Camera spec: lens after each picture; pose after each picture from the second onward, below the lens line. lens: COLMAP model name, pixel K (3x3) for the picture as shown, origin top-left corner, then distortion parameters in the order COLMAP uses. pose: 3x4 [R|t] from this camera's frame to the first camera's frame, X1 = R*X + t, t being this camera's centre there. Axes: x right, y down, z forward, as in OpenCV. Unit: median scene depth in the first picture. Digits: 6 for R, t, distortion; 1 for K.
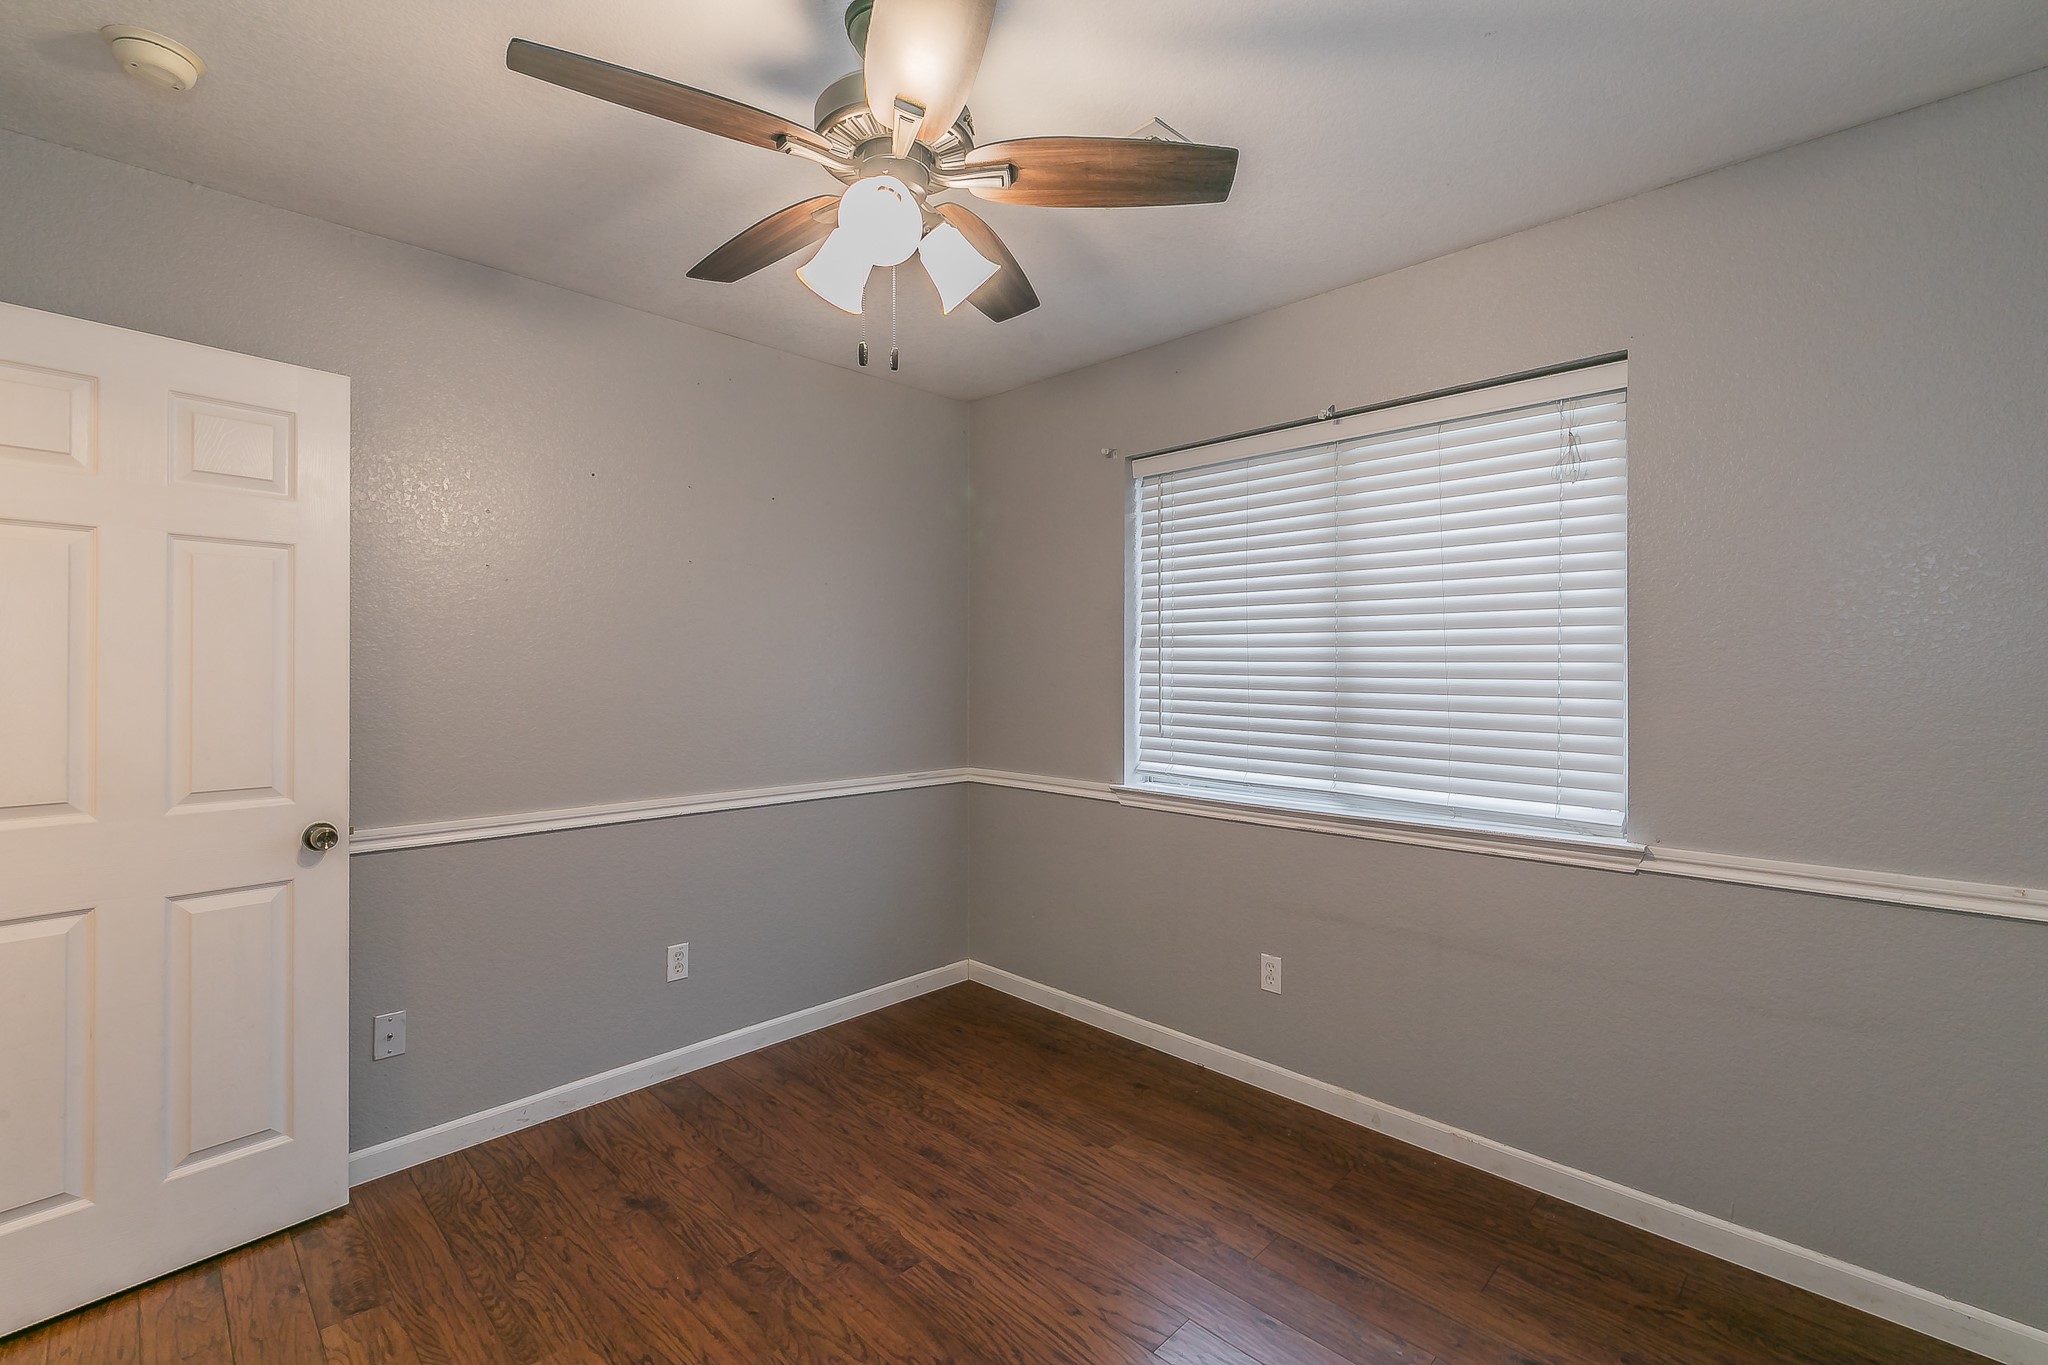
lens RADIAL K [[884.3, 0, 1026.4], [0, 884.3, 672.9], [0, 0, 1]] dist [0.002323, -0.000963]
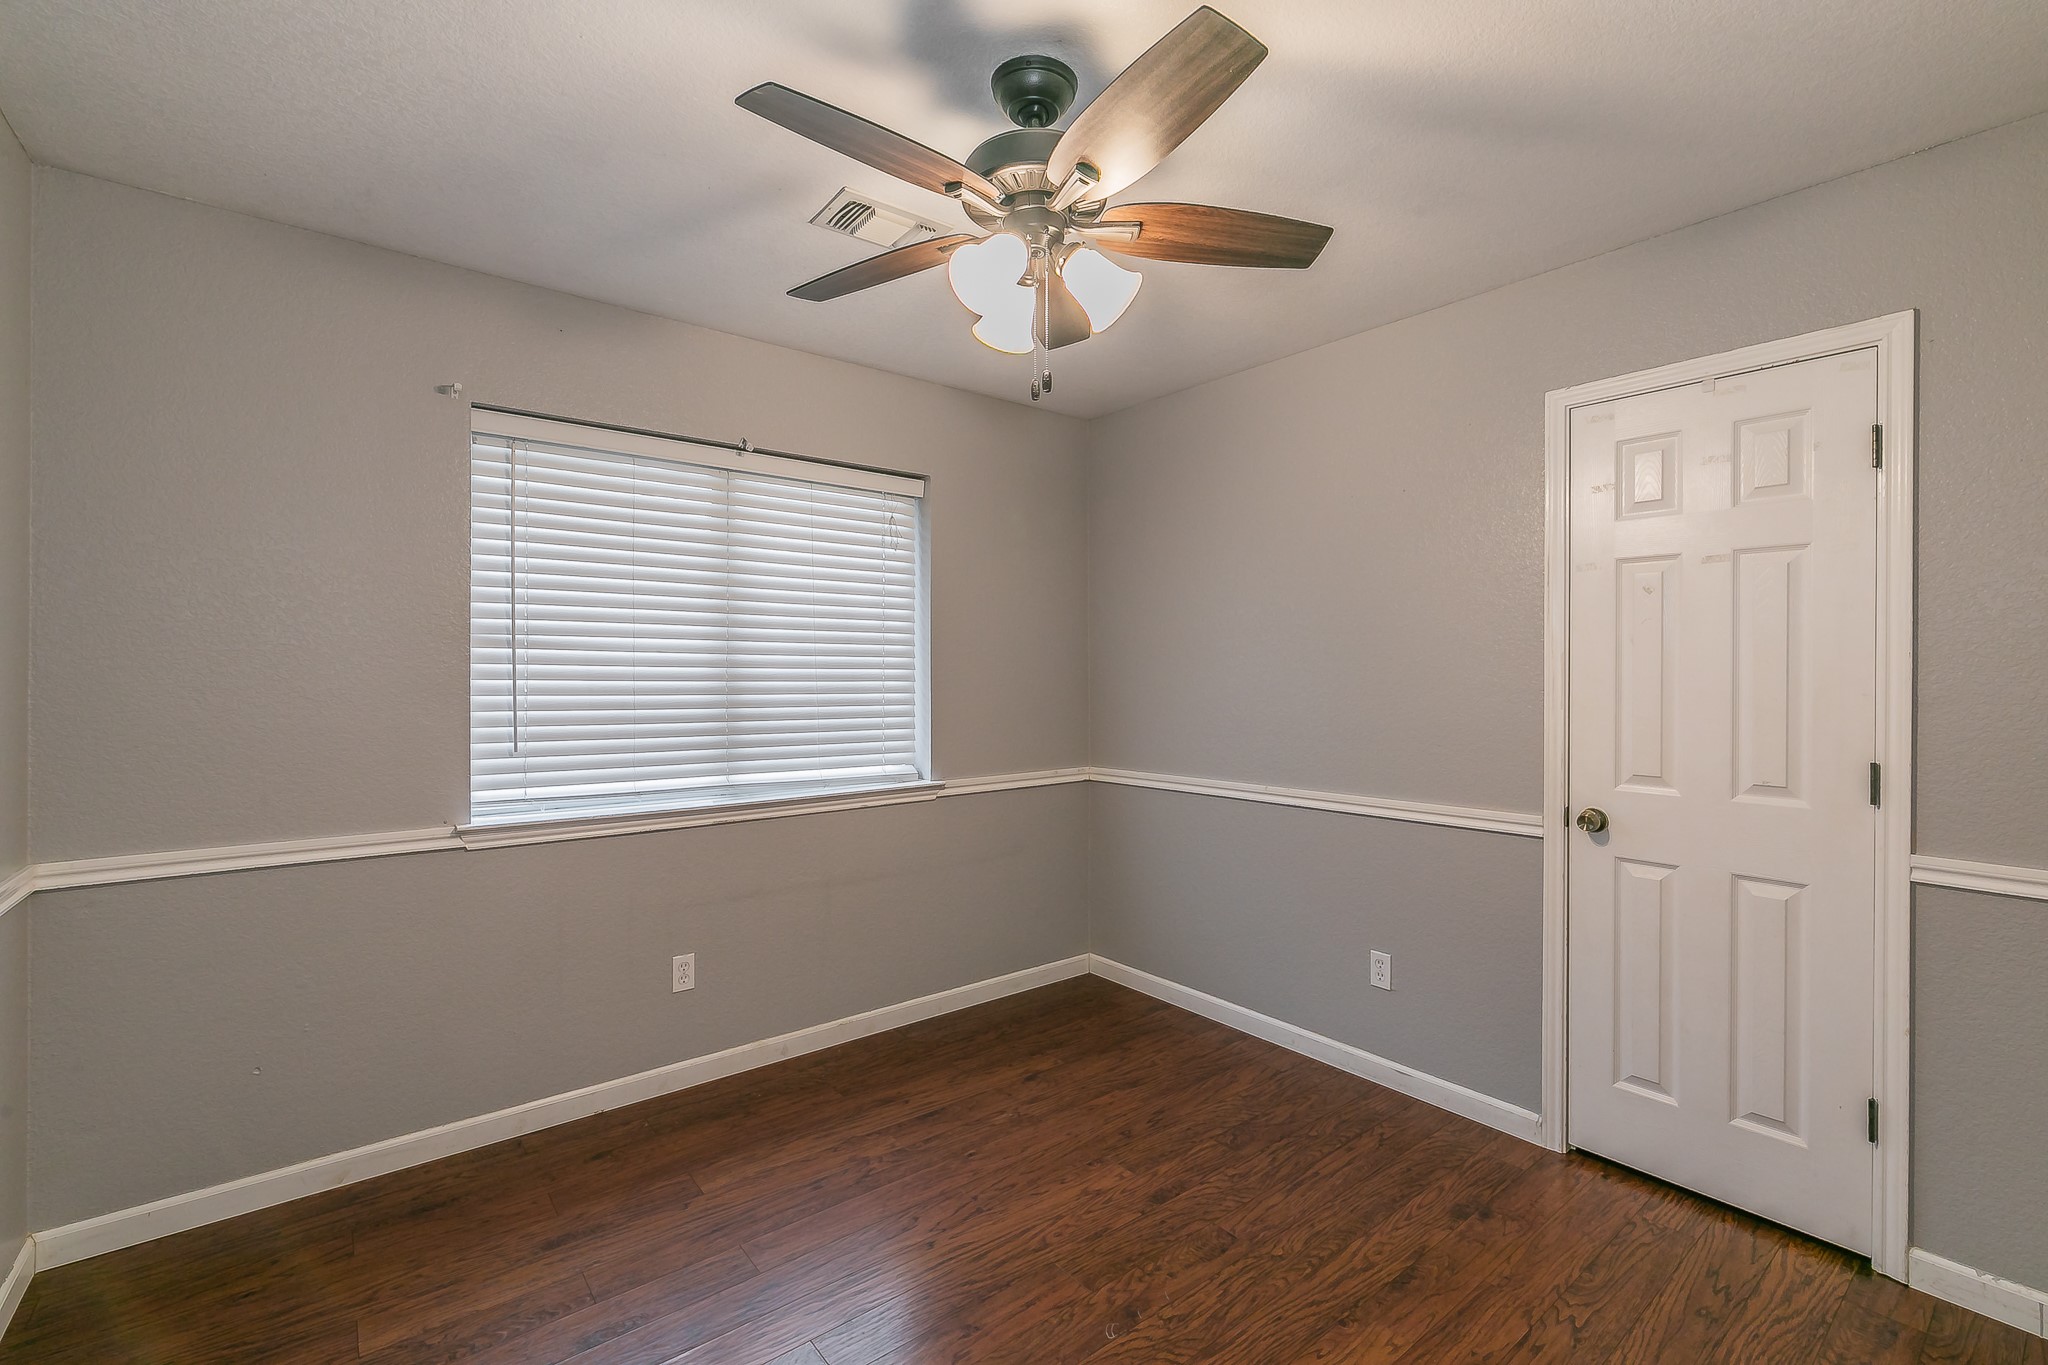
lens RADIAL K [[884.3, 0, 1022.1], [0, 884.3, 672.7], [0, 0, 1]] dist [0.002323, -0.000963]
pose [[0.121060, -0.000502, 0.992645, -0.734220], [0.003814, 0.999993, 0.000040, -0.004952], [-0.992638, 0.003781, 0.121061, 0.519595]]
